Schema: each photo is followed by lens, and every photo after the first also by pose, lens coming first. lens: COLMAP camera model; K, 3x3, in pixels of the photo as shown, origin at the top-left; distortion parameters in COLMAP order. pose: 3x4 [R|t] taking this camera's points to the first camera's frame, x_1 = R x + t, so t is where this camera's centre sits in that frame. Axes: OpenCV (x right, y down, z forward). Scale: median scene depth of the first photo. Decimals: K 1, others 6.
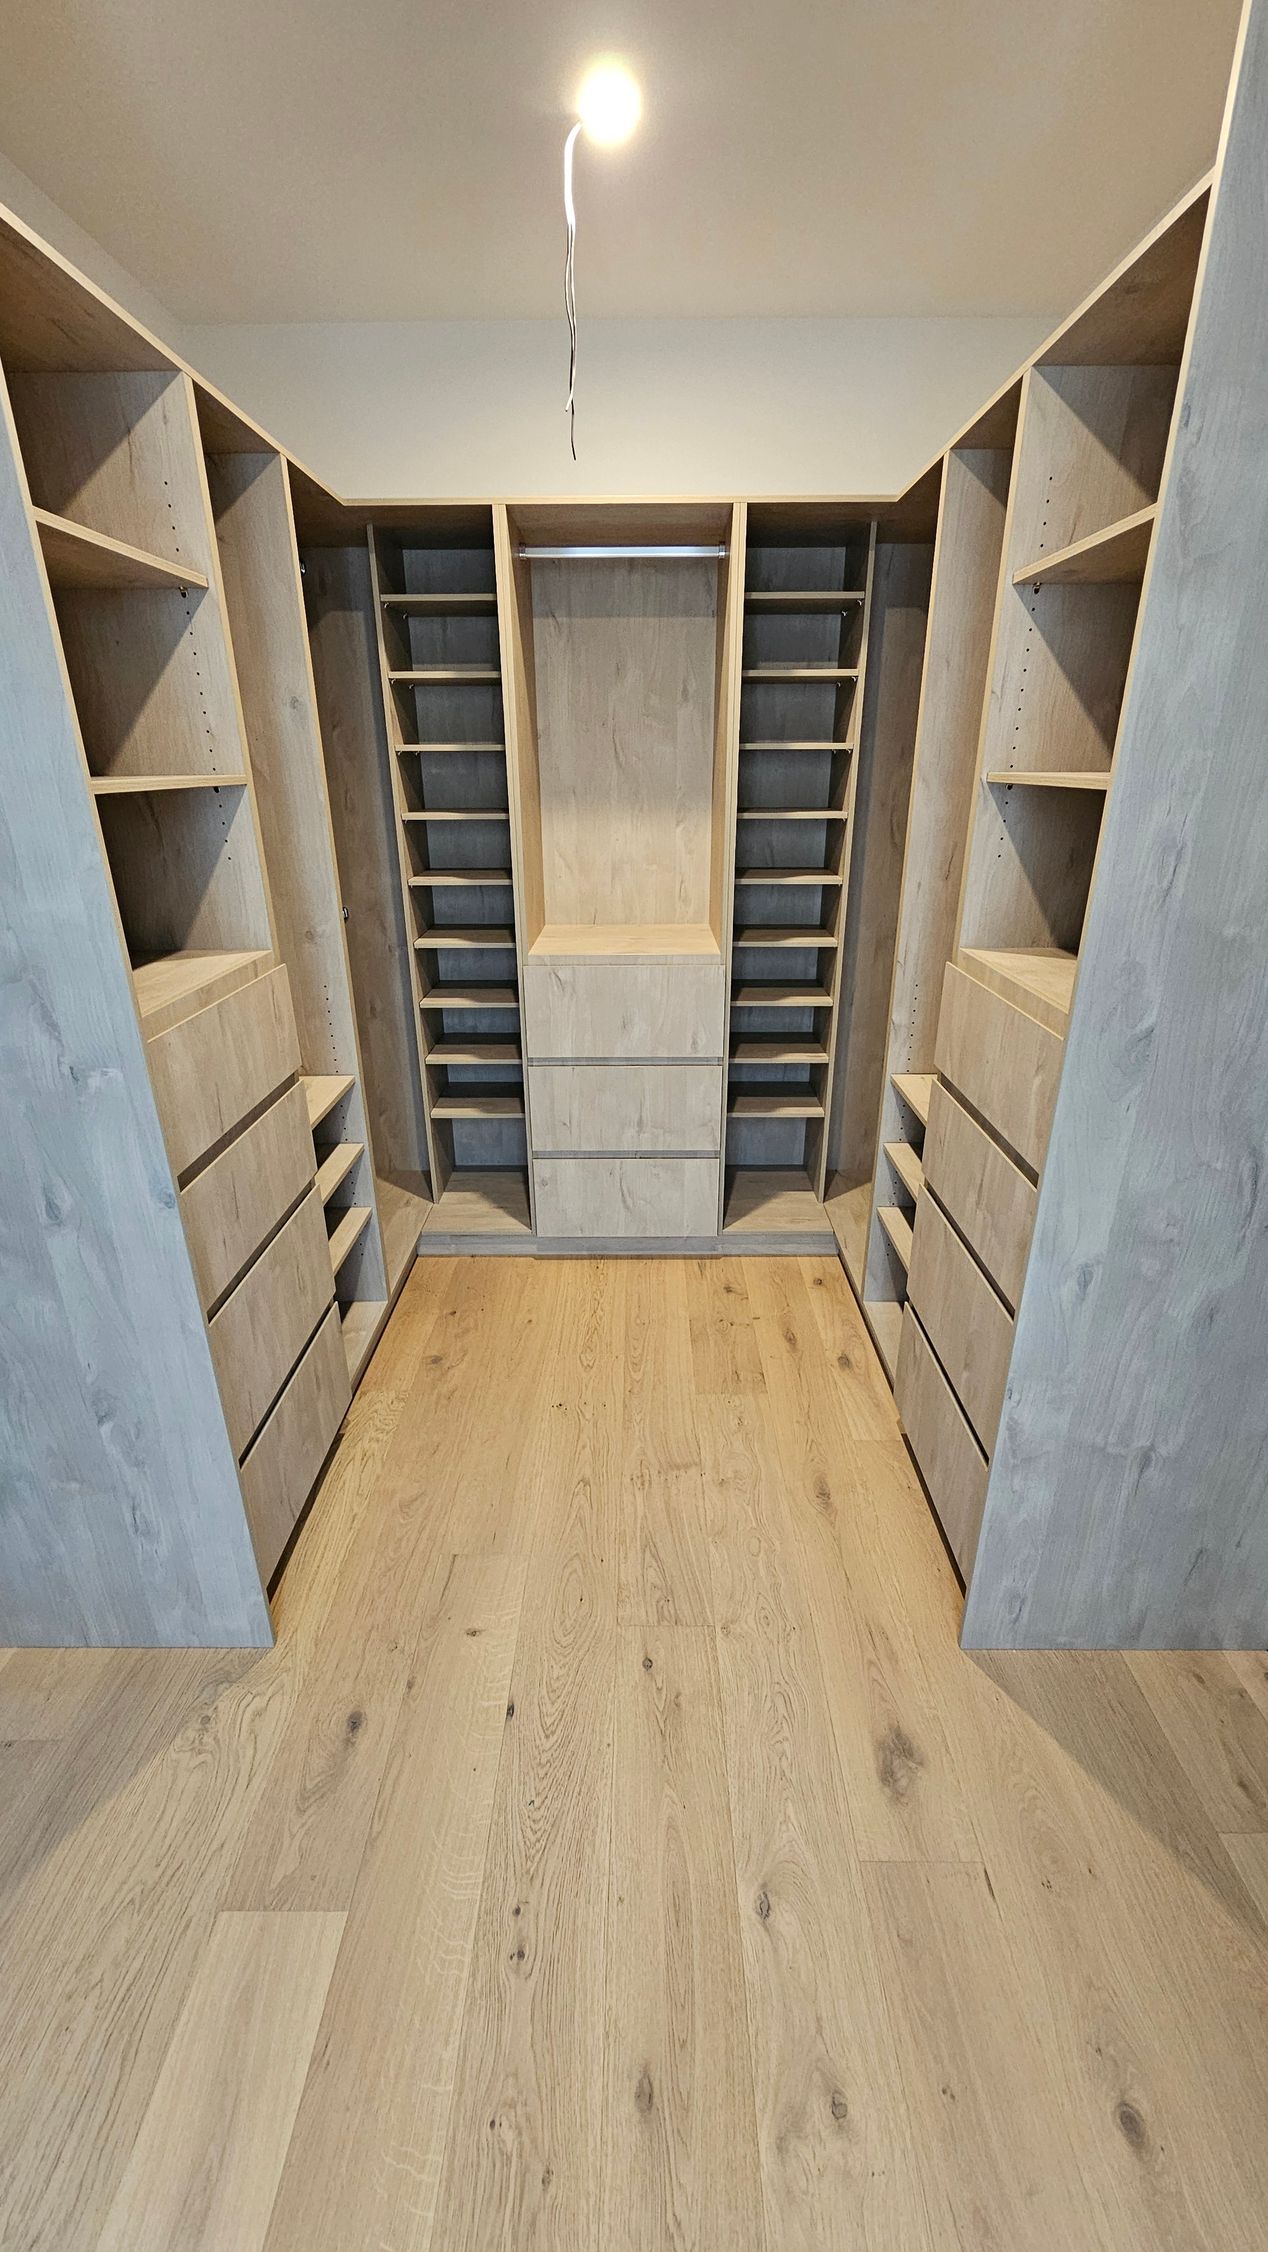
lens RADIAL K [[921.8, 0, 635.7], [0, 921.8, 1132.9], [0, 0, 1]] dist [-0.000730, 0.000268]
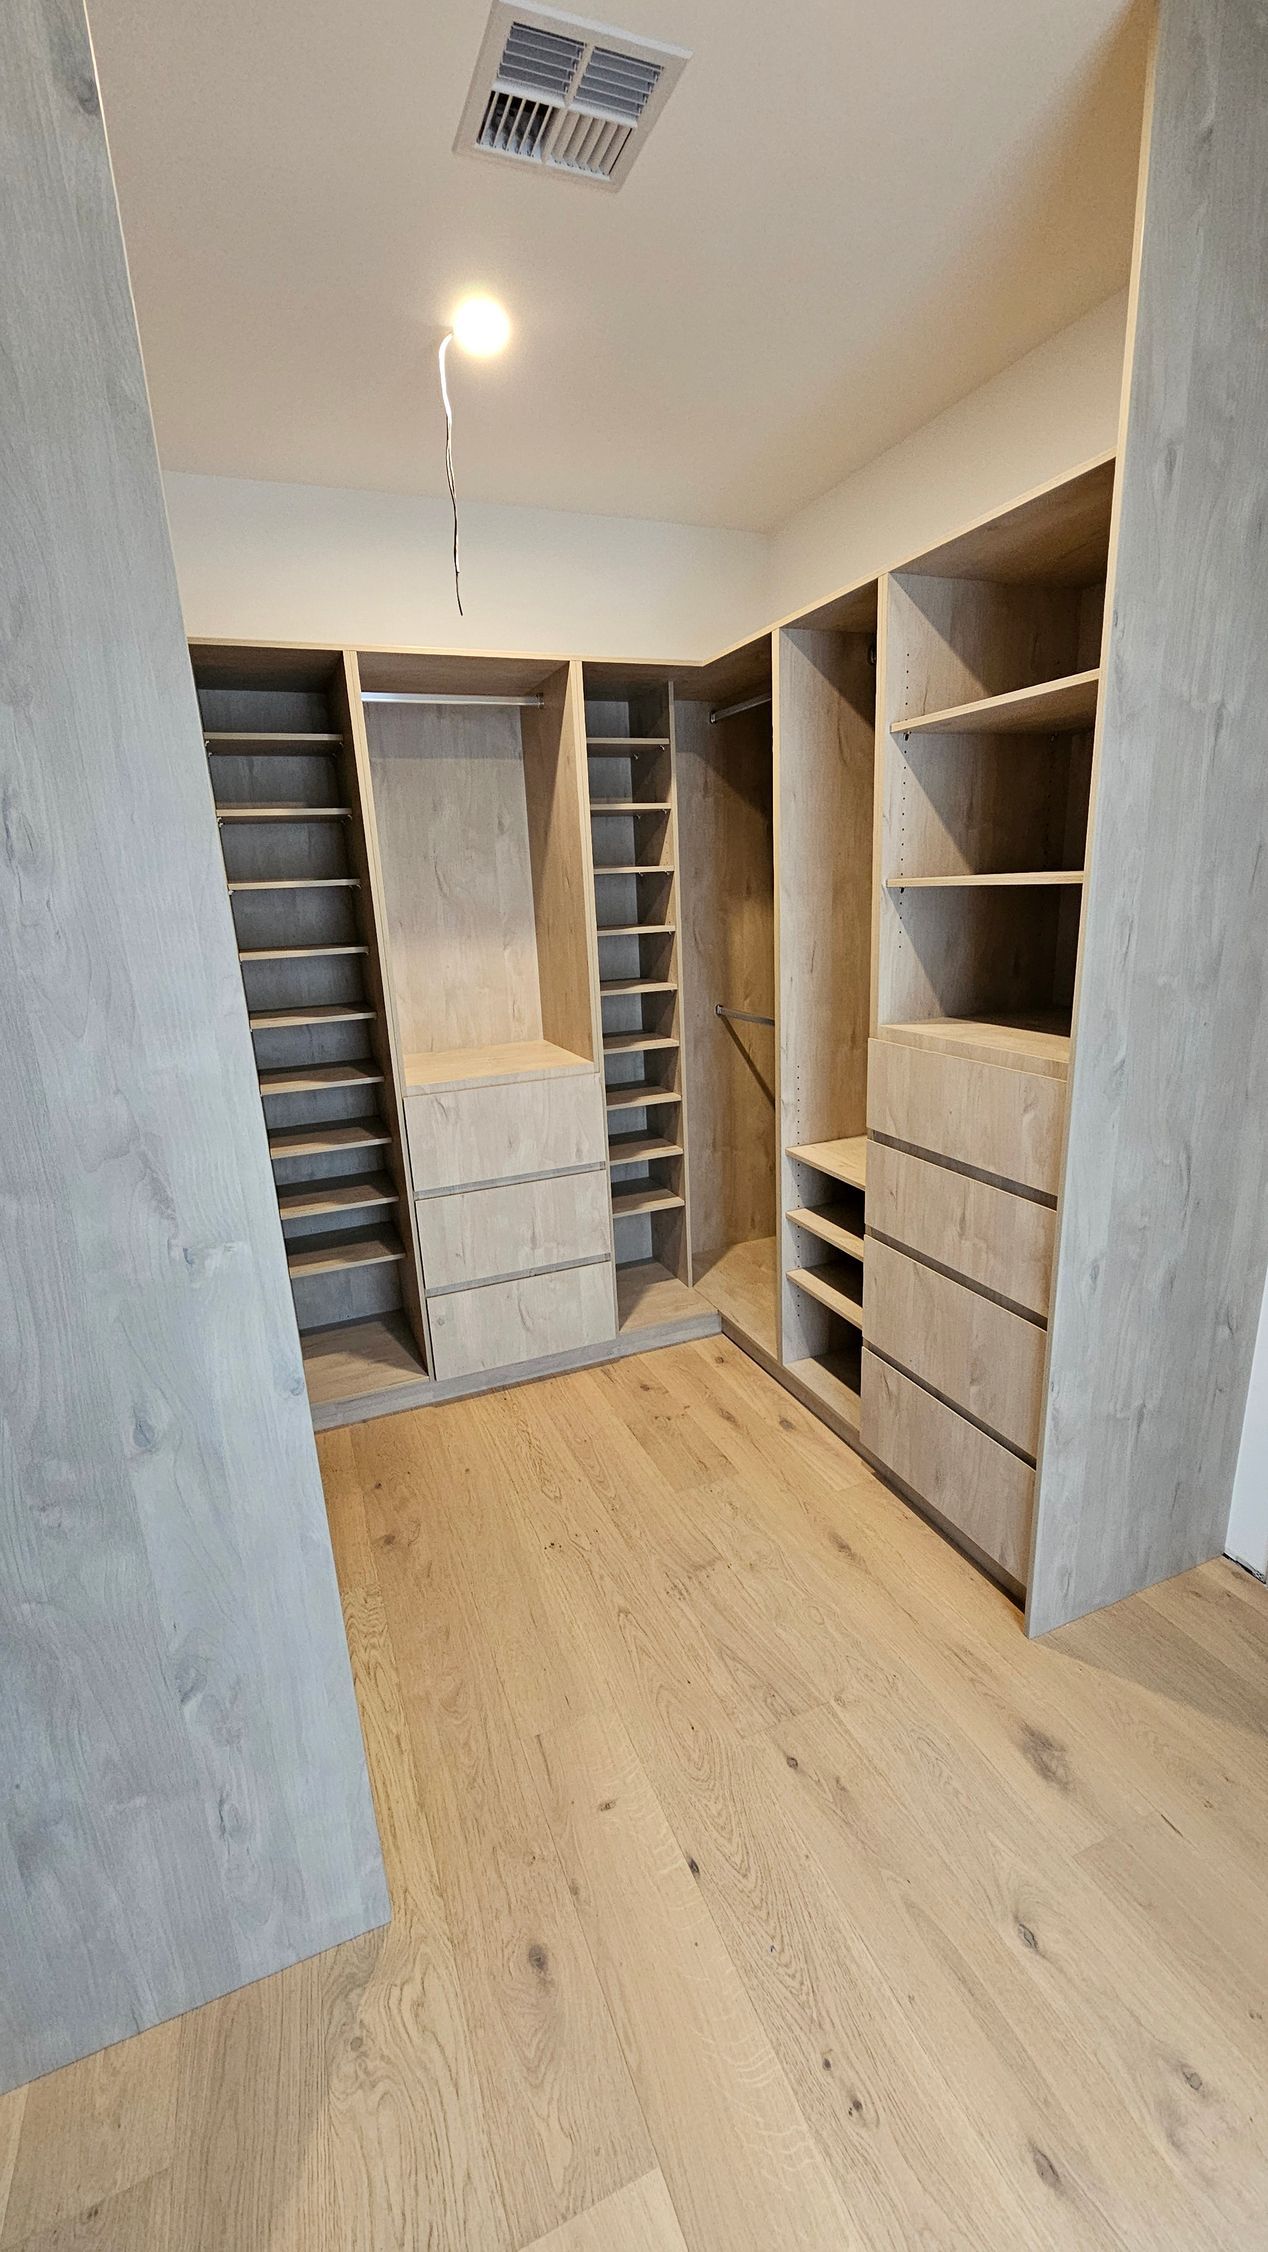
lens RADIAL K [[921.8, 0, 638.2], [0, 921.8, 1133.3], [0, 0, 1]] dist [-0.000730, 0.000268]
pose [[0.919930, -0.139226, 0.366530, -0.388814], [0.185614, 0.978084, -0.094336, -0.013631], [-0.345363, 0.154816, 0.925611, 0.048333]]
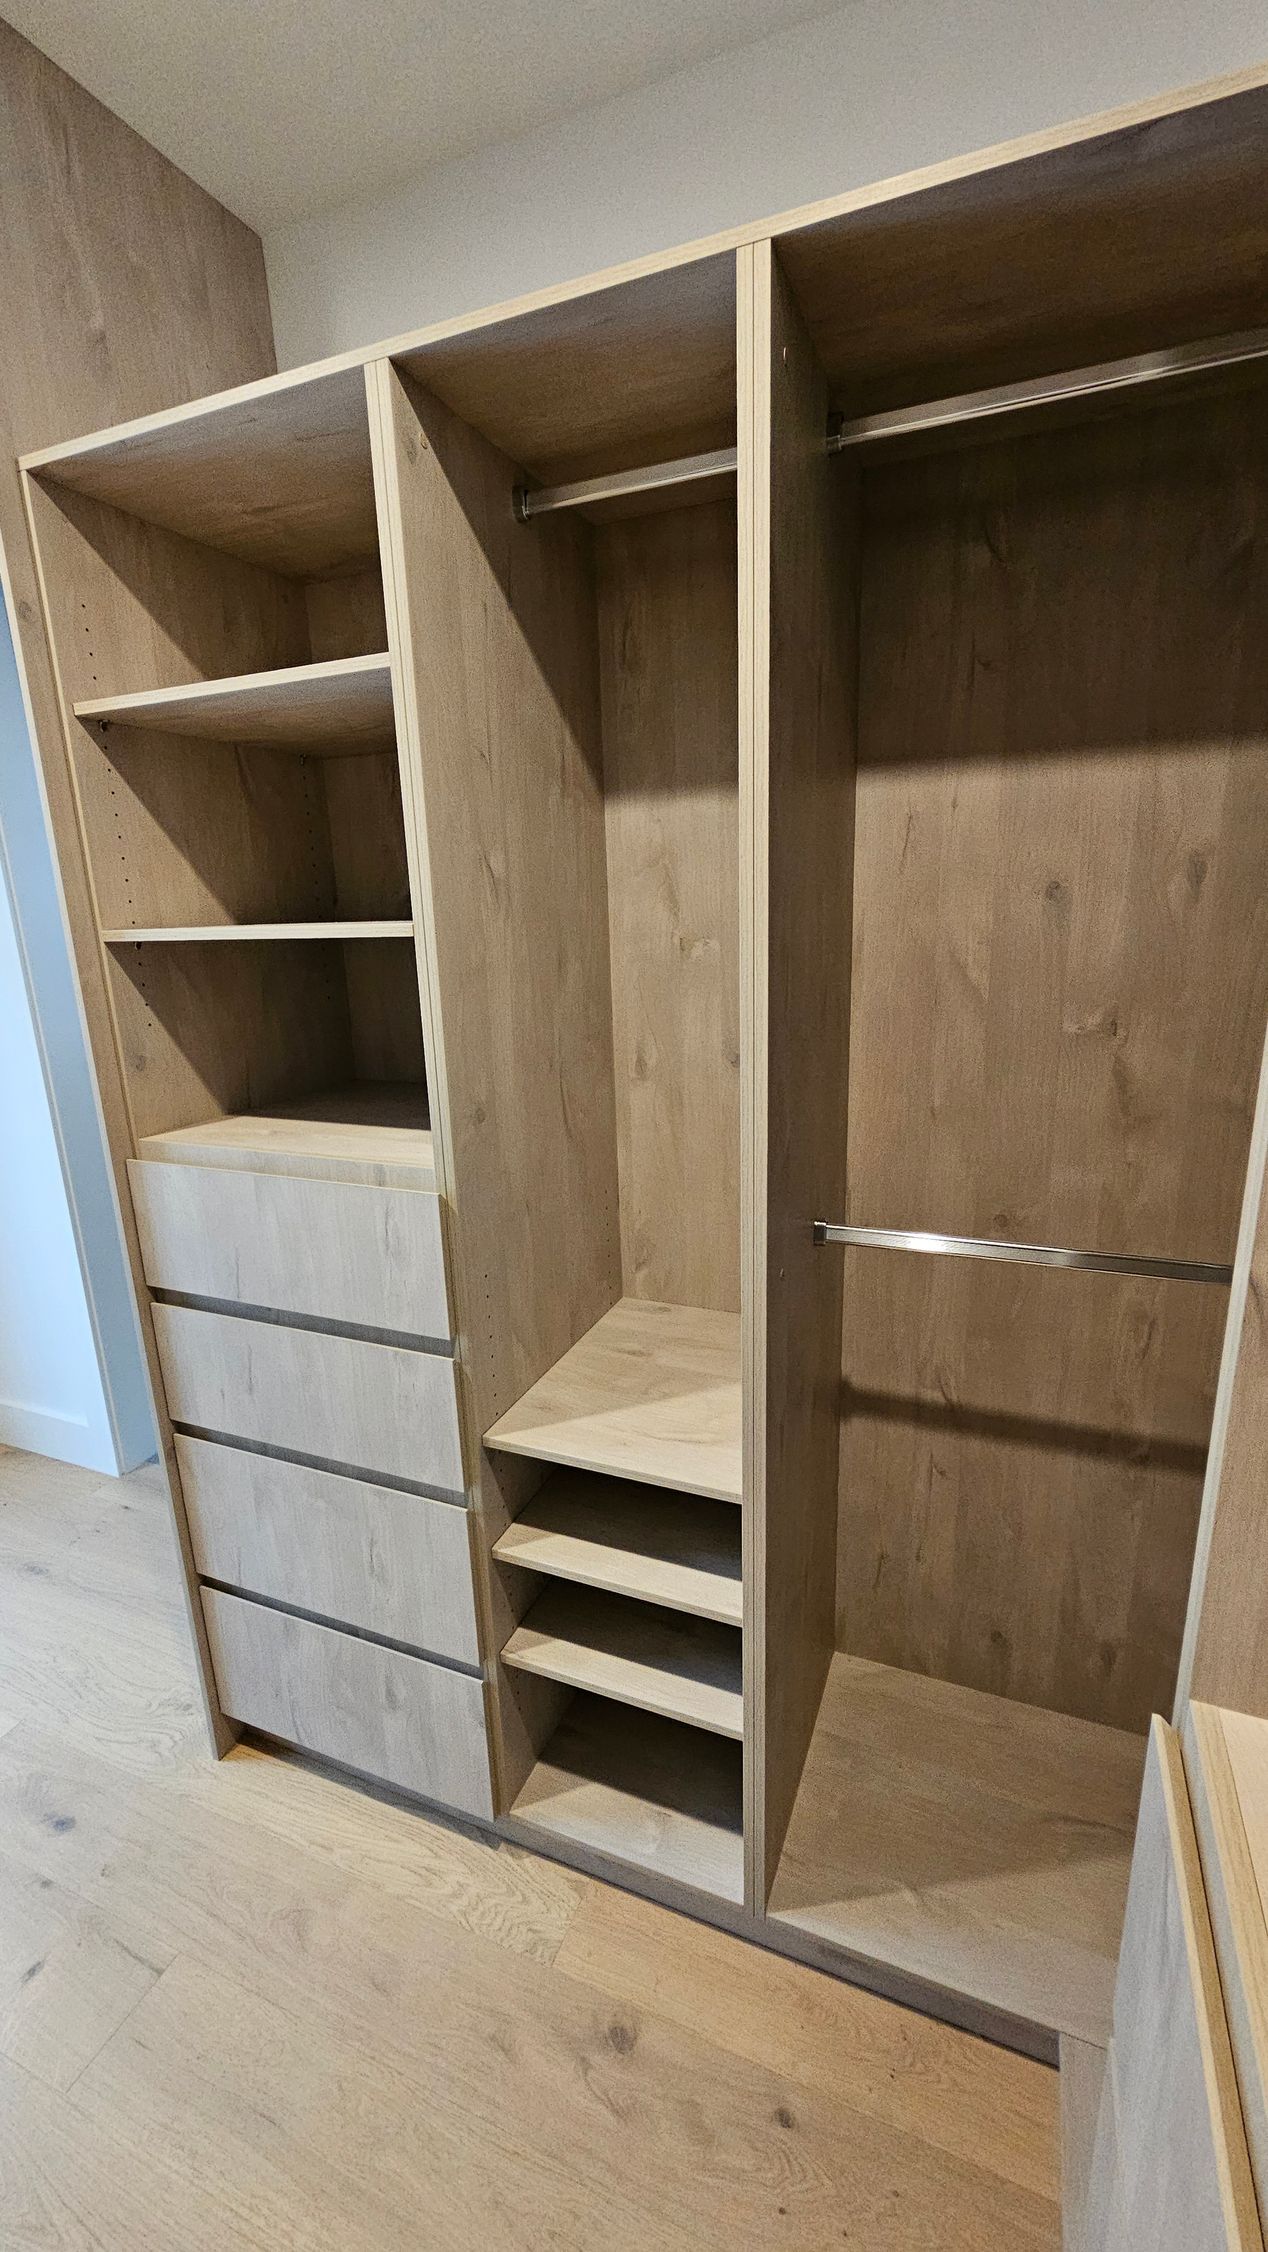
lens RADIAL K [[921.8, 0, 642.6], [0, 921.8, 1132.4], [0, 0, 1]] dist [-0.000730, 0.000268]
pose [[-0.377334, 0.243226, -0.893566, 0.158498], [-0.320236, 0.871098, 0.372339, -0.548455], [0.868946, 0.426648, -0.250805, 1.349668]]
